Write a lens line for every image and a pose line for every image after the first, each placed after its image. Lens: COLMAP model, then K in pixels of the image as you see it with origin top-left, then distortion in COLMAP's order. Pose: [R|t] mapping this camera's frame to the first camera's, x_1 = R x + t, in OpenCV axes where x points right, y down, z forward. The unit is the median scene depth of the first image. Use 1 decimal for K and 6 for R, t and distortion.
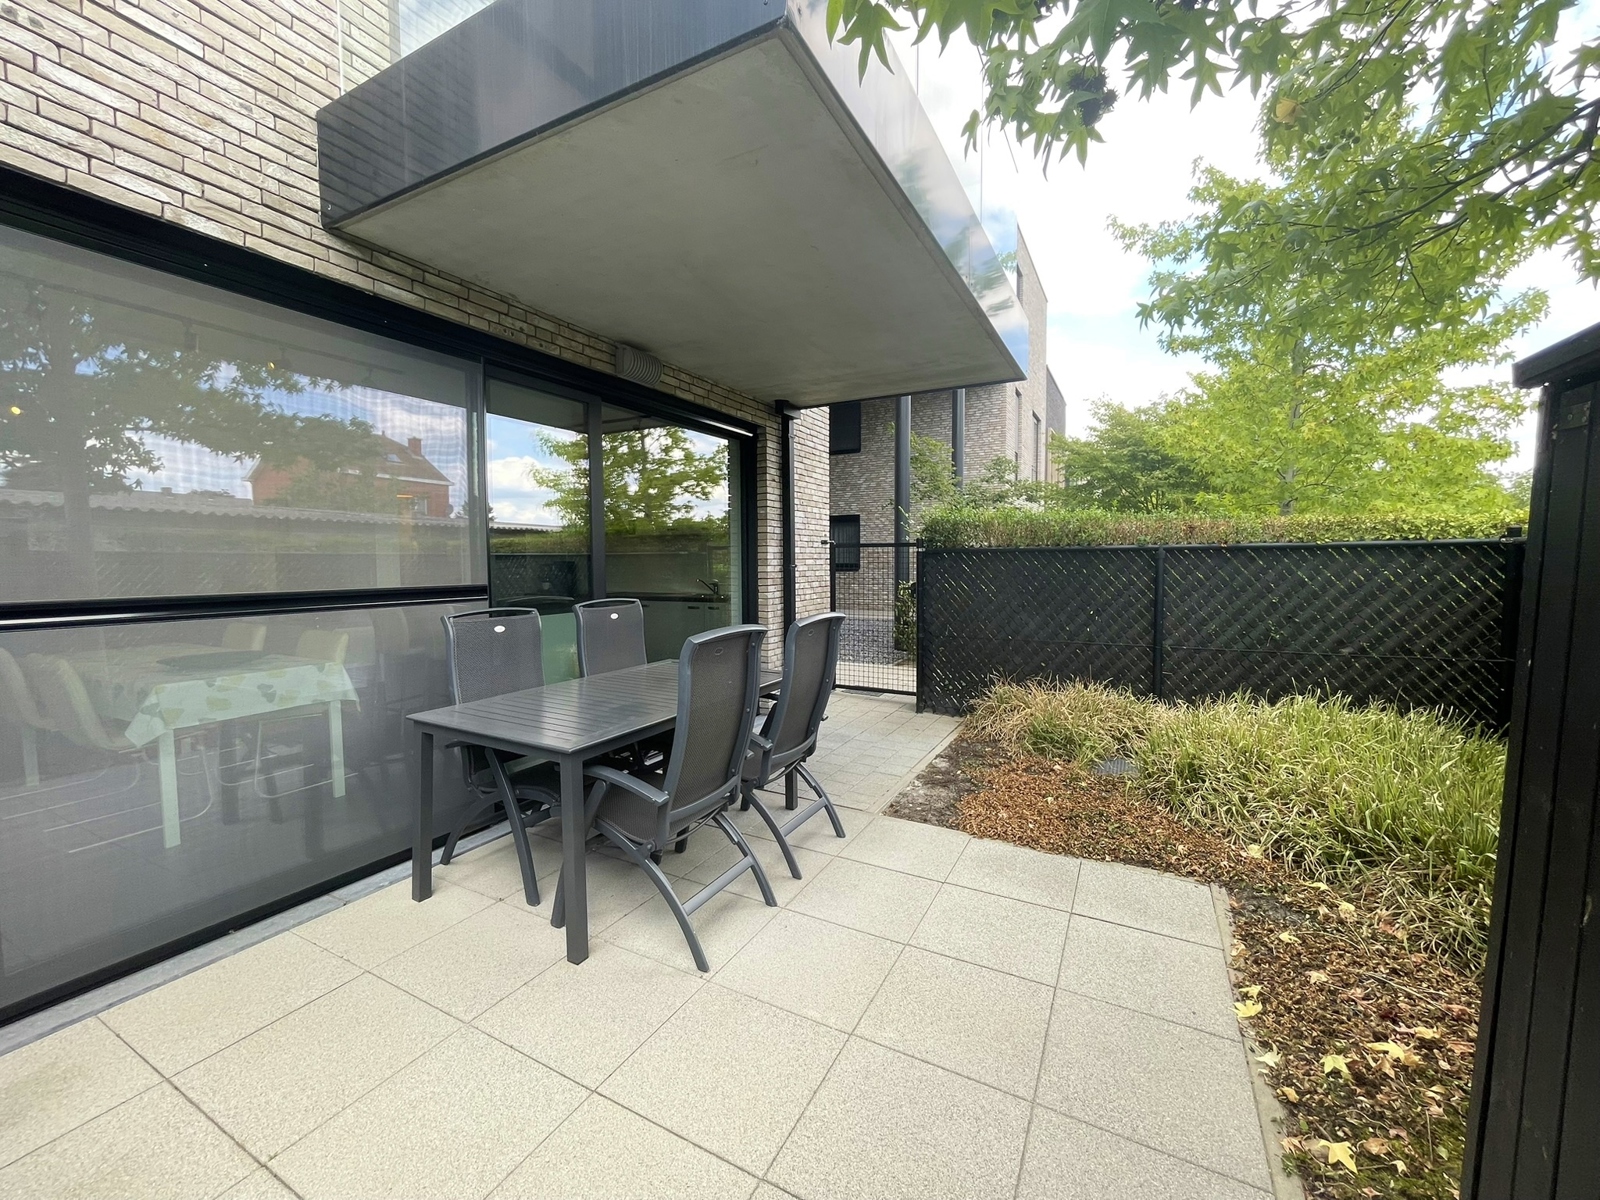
lens RADIAL K [[651.0, 0, 799.5], [0, 651.0, 601.0], [0, 0, 1]] dist [-0.001627, -0.000881]
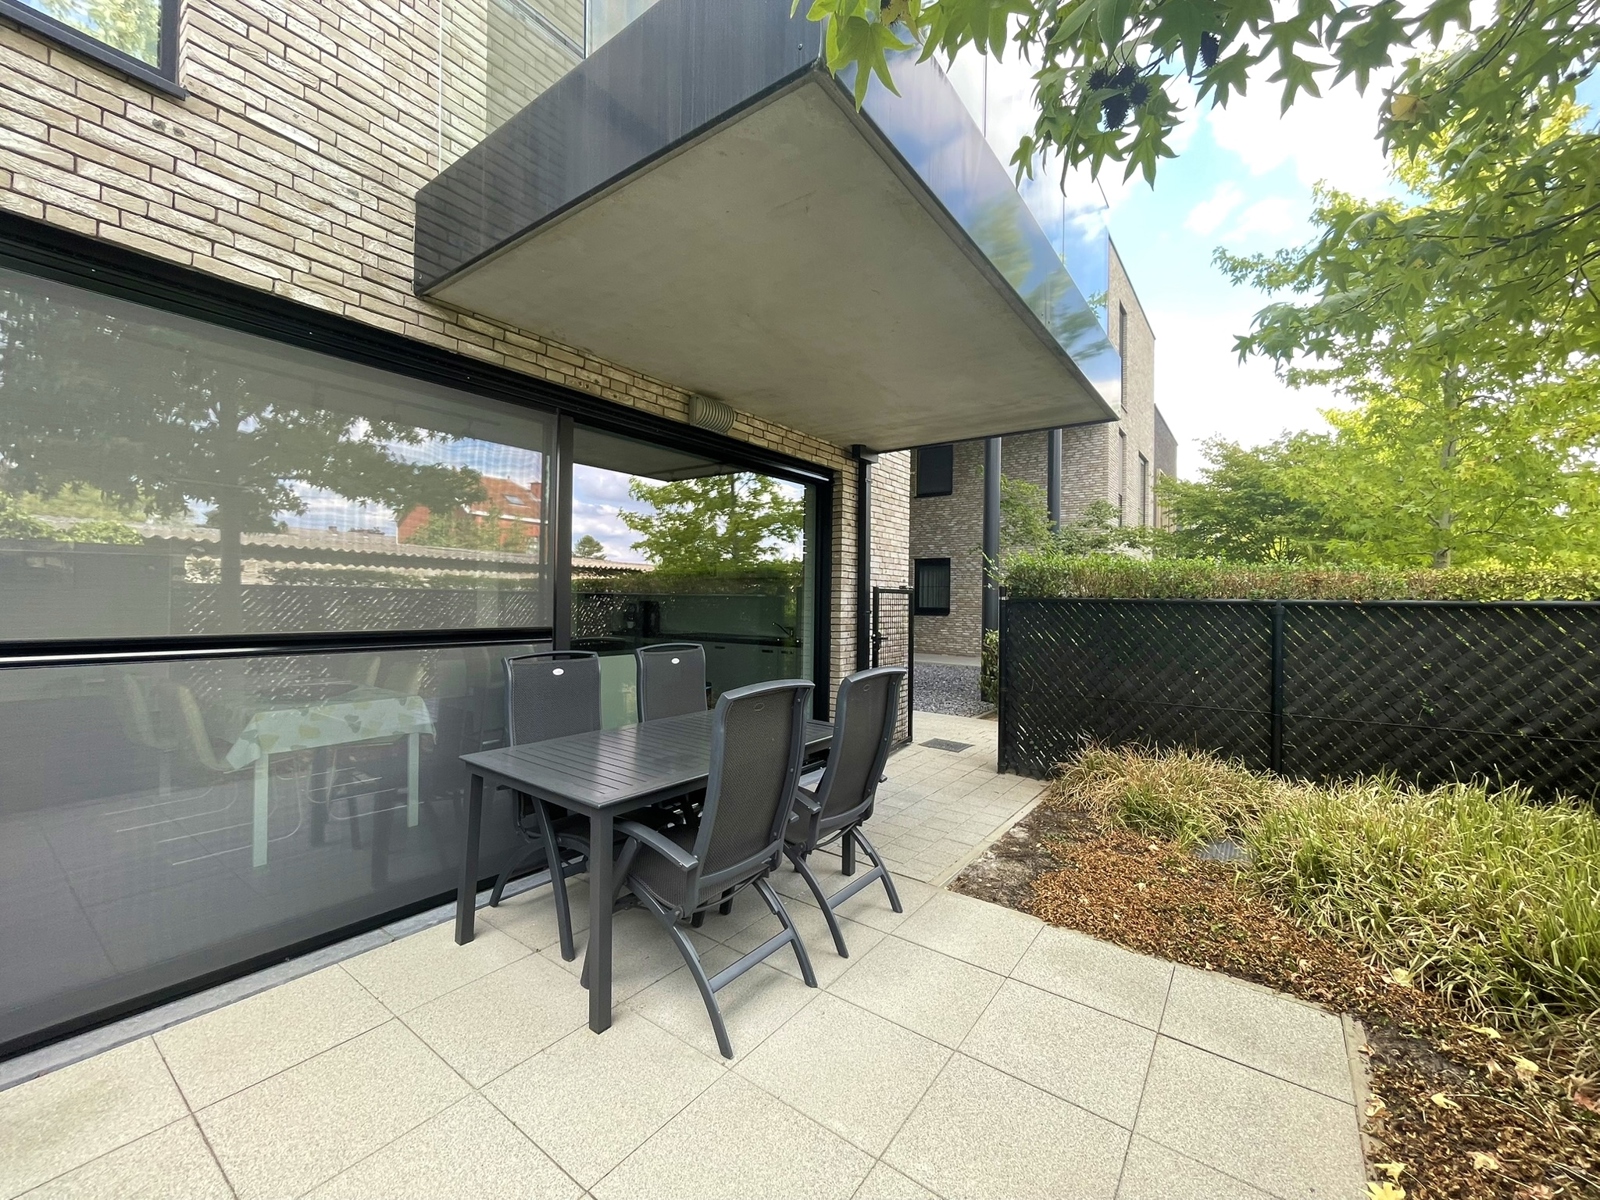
lens RADIAL K [[651.0, 0, 798.4], [0, 651.0, 600.1], [0, 0, 1]] dist [-0.001627, -0.000881]
pose [[0.989297, 0.020908, -0.144413, 0.052525], [-0.030100, 0.997637, -0.061761, -0.017007], [0.142781, 0.065447, 0.987588, 0.045893]]
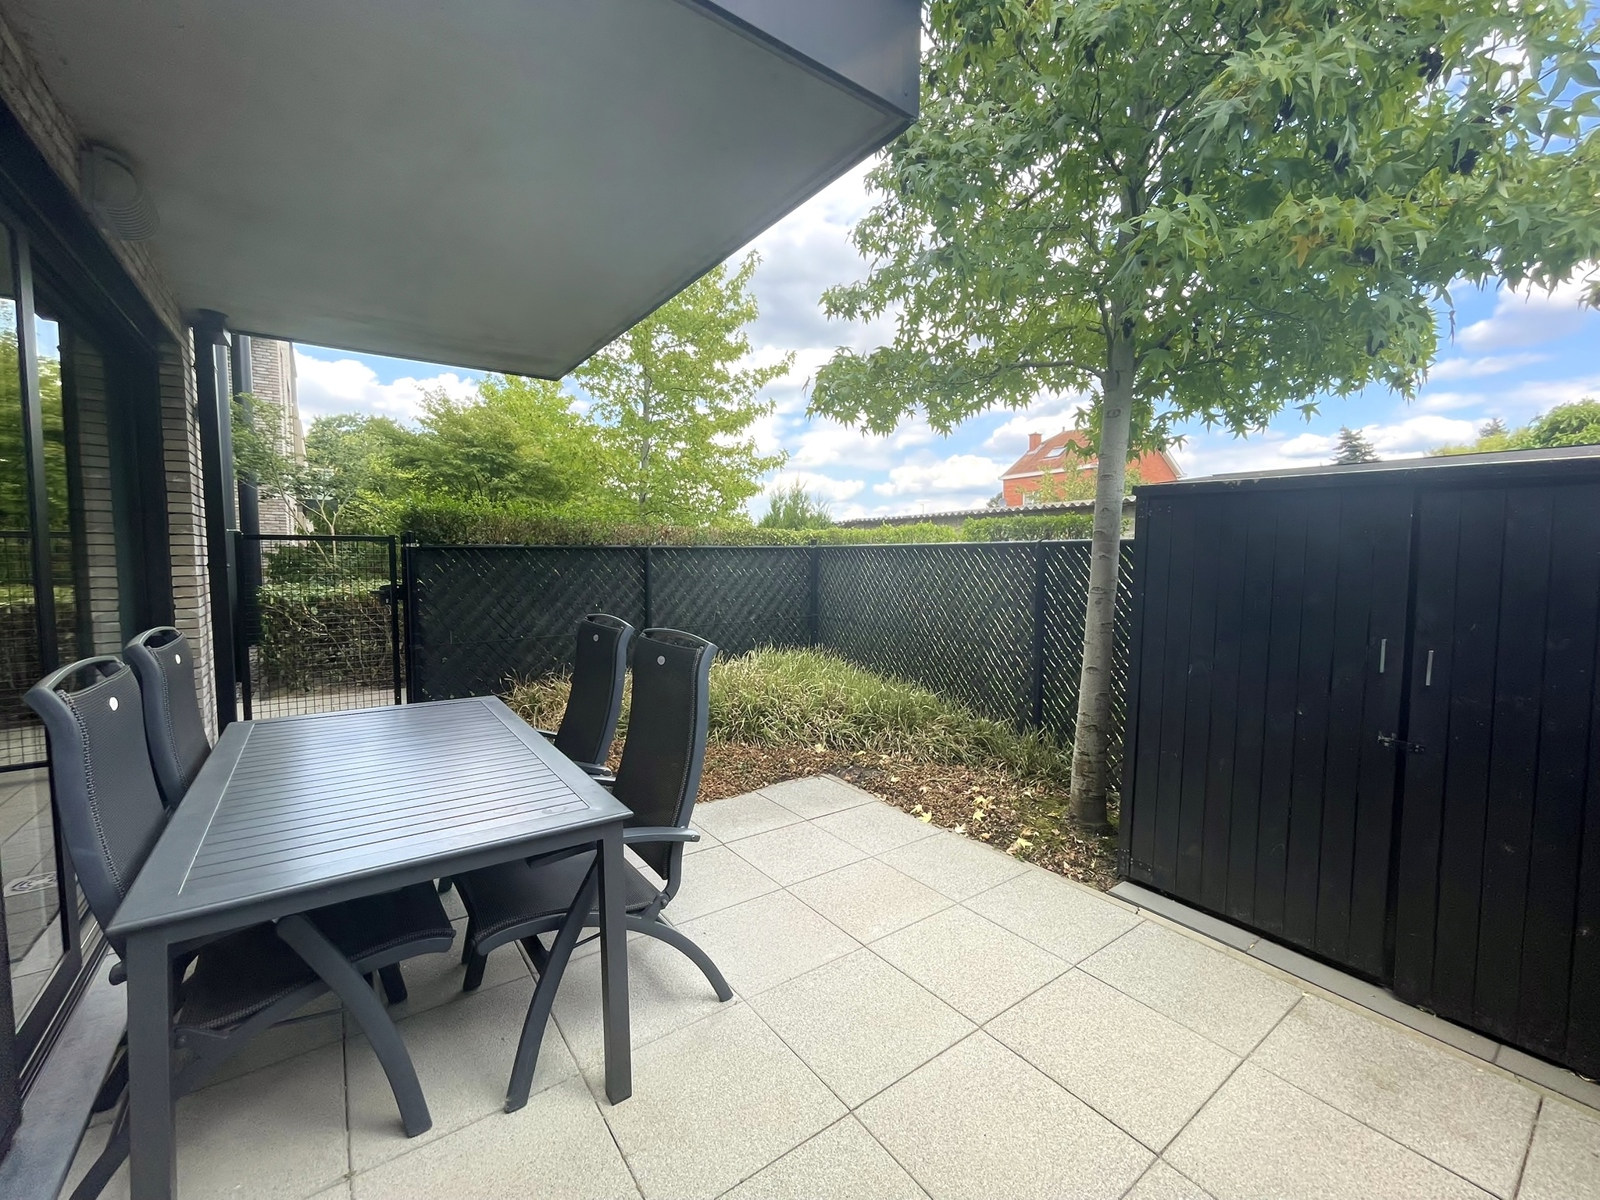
lens RADIAL K [[651.0, 0, 793.3], [0, 651.0, 602.6], [0, 0, 1]] dist [-0.001627, -0.000881]
pose [[0.442852, -0.061654, 0.894472, -0.655807], [0.056857, 0.997556, 0.040609, -0.020760], [-0.894790, 0.032874, 0.445276, 0.353698]]
